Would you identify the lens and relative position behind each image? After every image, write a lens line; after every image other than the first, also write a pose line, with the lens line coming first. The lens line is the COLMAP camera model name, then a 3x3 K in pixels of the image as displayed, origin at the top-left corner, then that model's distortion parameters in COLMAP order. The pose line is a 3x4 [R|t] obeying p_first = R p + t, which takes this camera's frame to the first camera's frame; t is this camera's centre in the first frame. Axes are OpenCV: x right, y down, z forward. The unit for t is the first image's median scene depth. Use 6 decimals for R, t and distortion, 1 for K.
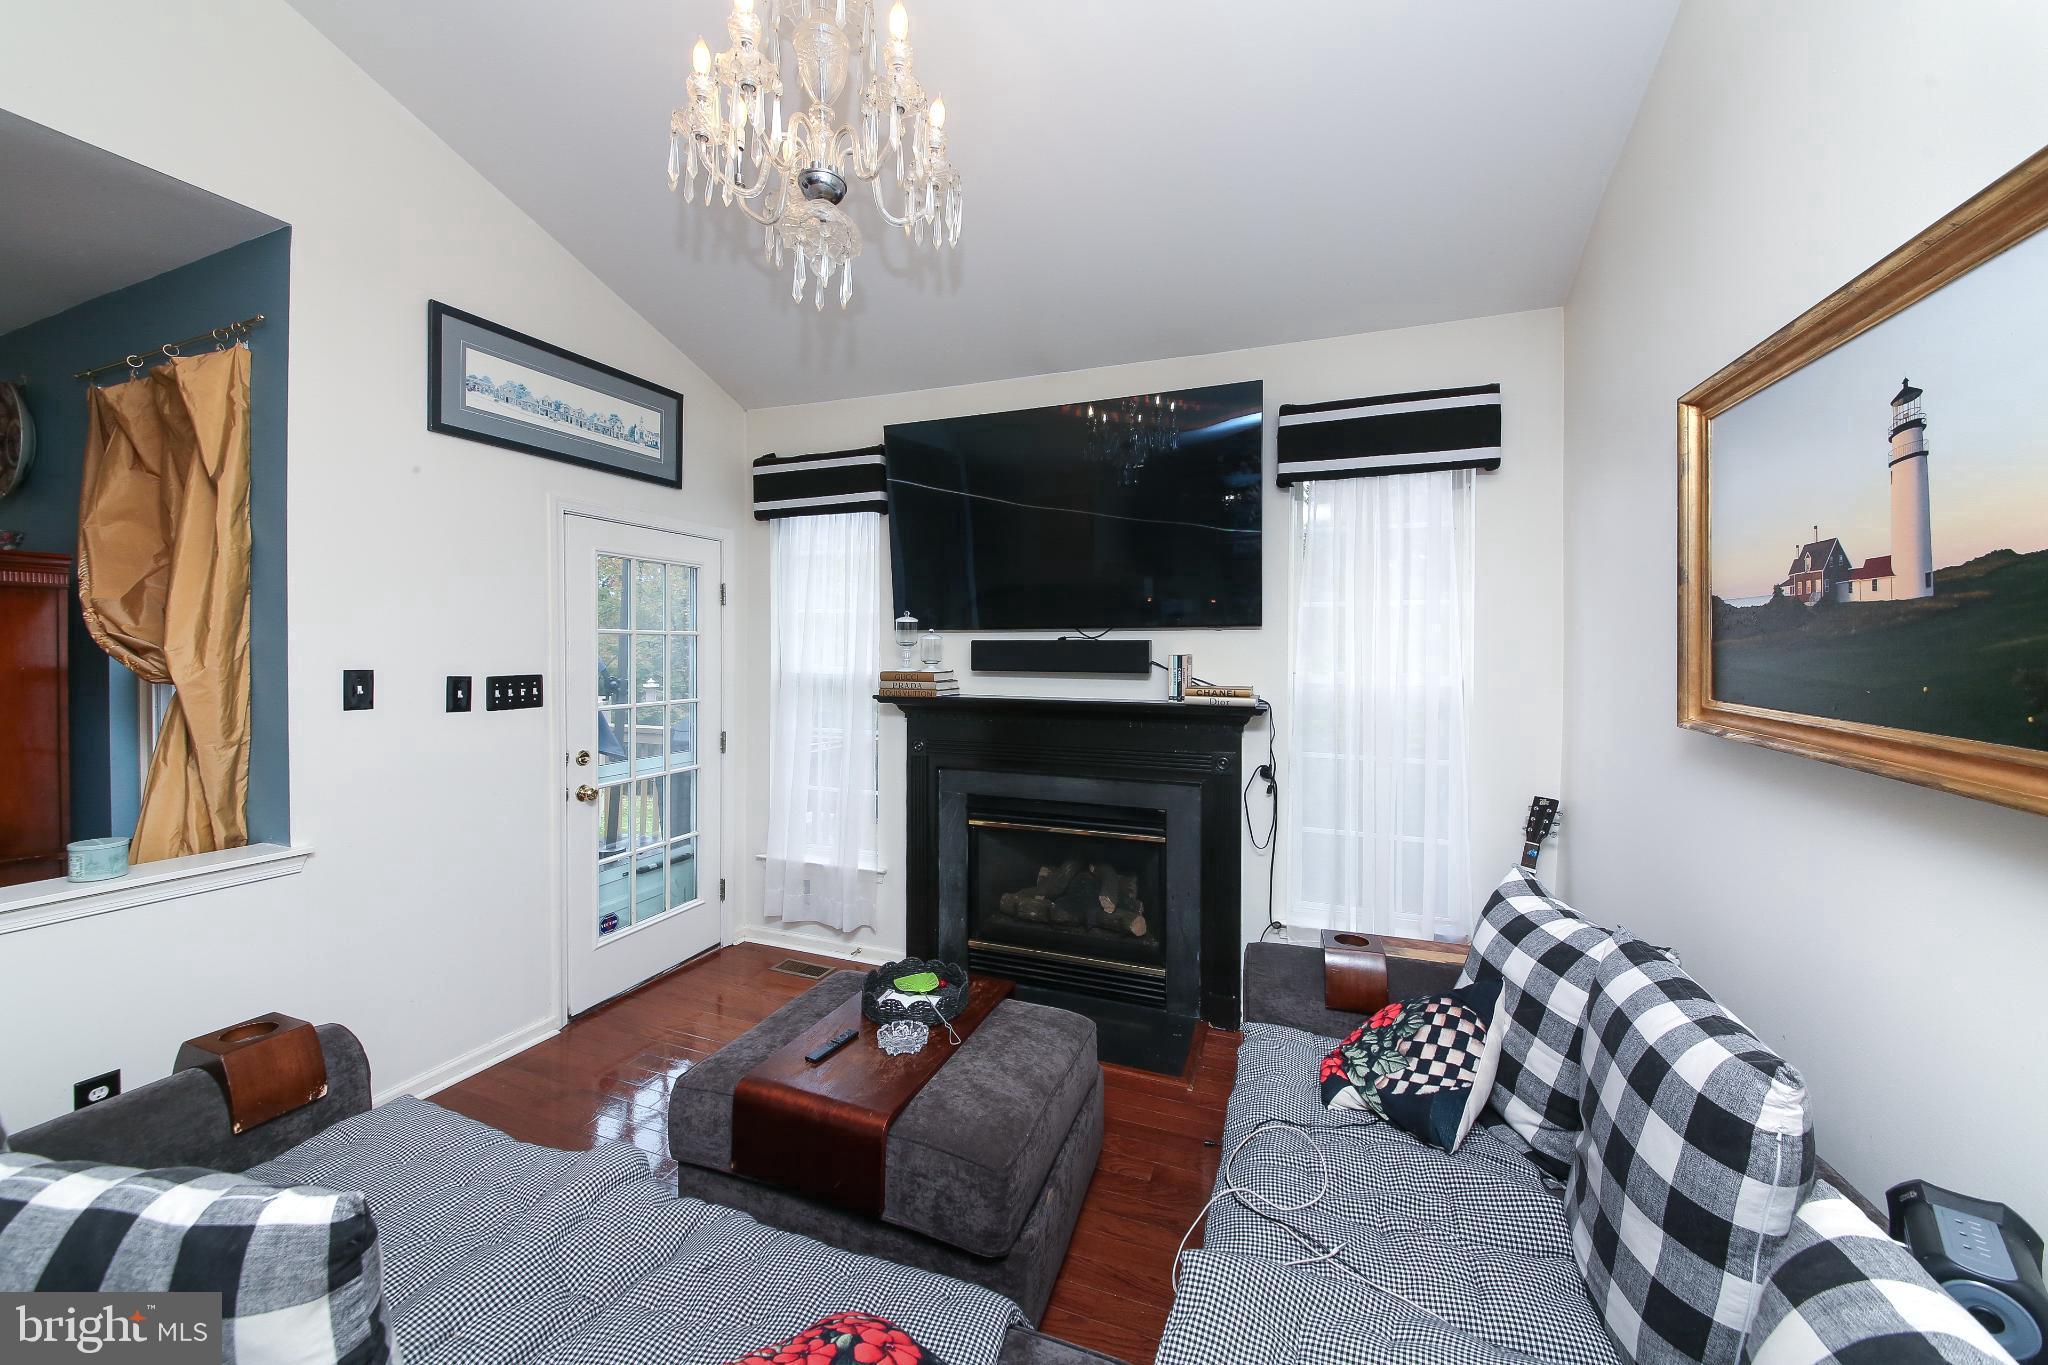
lens RADIAL K [[727.0, 0, 1032.6], [0, 727.0, 657.0], [0, 0, 1]] dist [-0.000823, 0.000009]
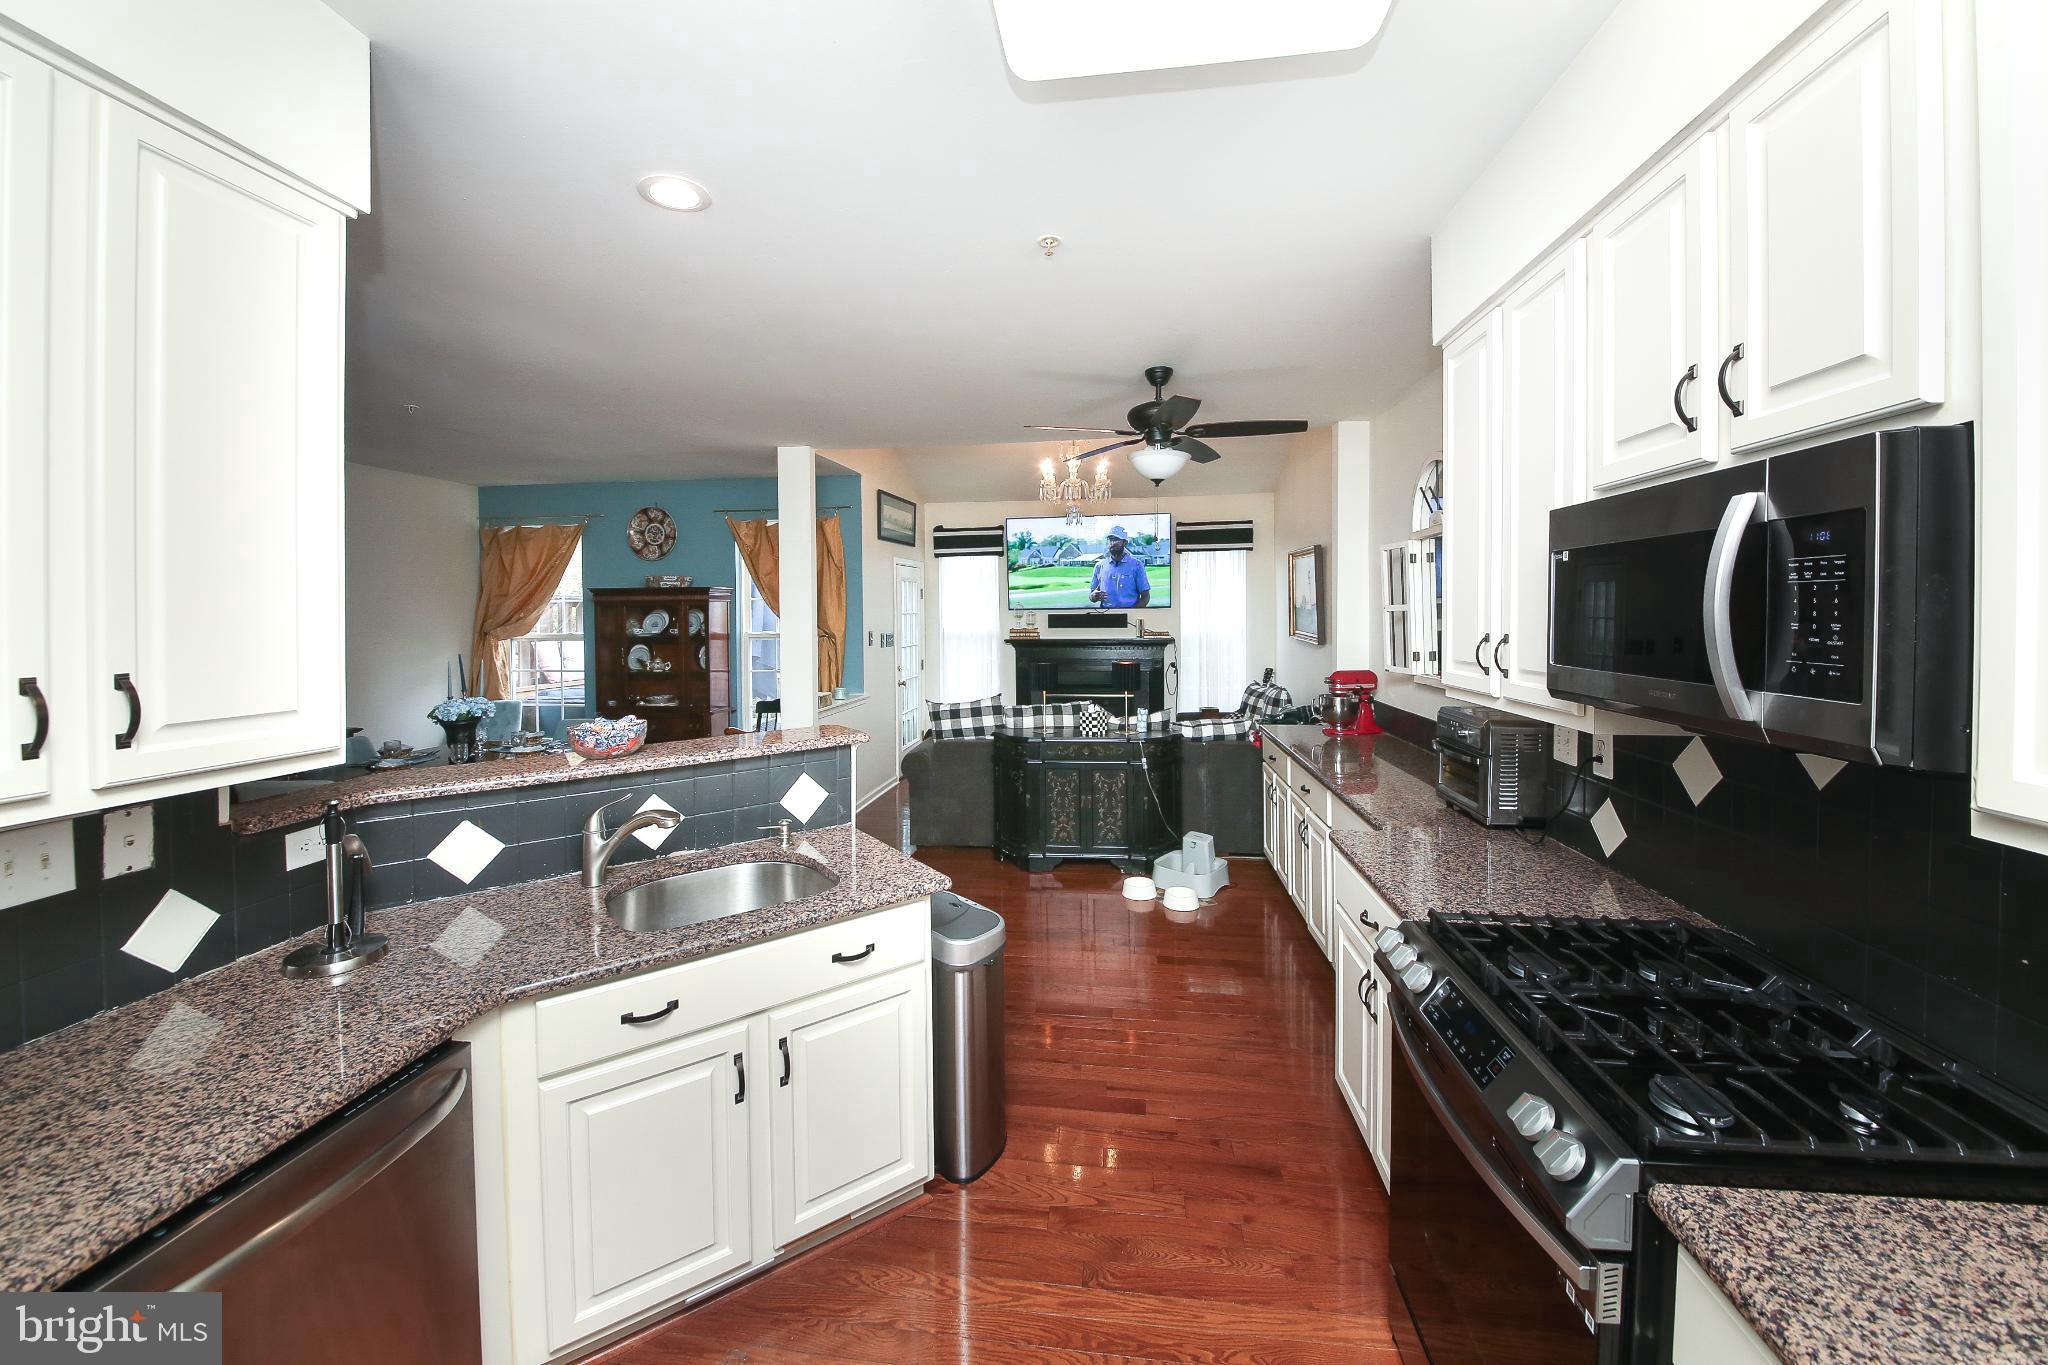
lens RADIAL K [[789.9, 0, 1020.6], [0, 789.9, 625.6], [0, 0, 1]] dist [0.000431, 0.000032]
pose [[0.974155, -0.021184, 0.224883, -0.813081], [0.018992, 0.999749, 0.011906, -0.022159], [-0.225079, -0.007327, 0.974313, -1.562405]]
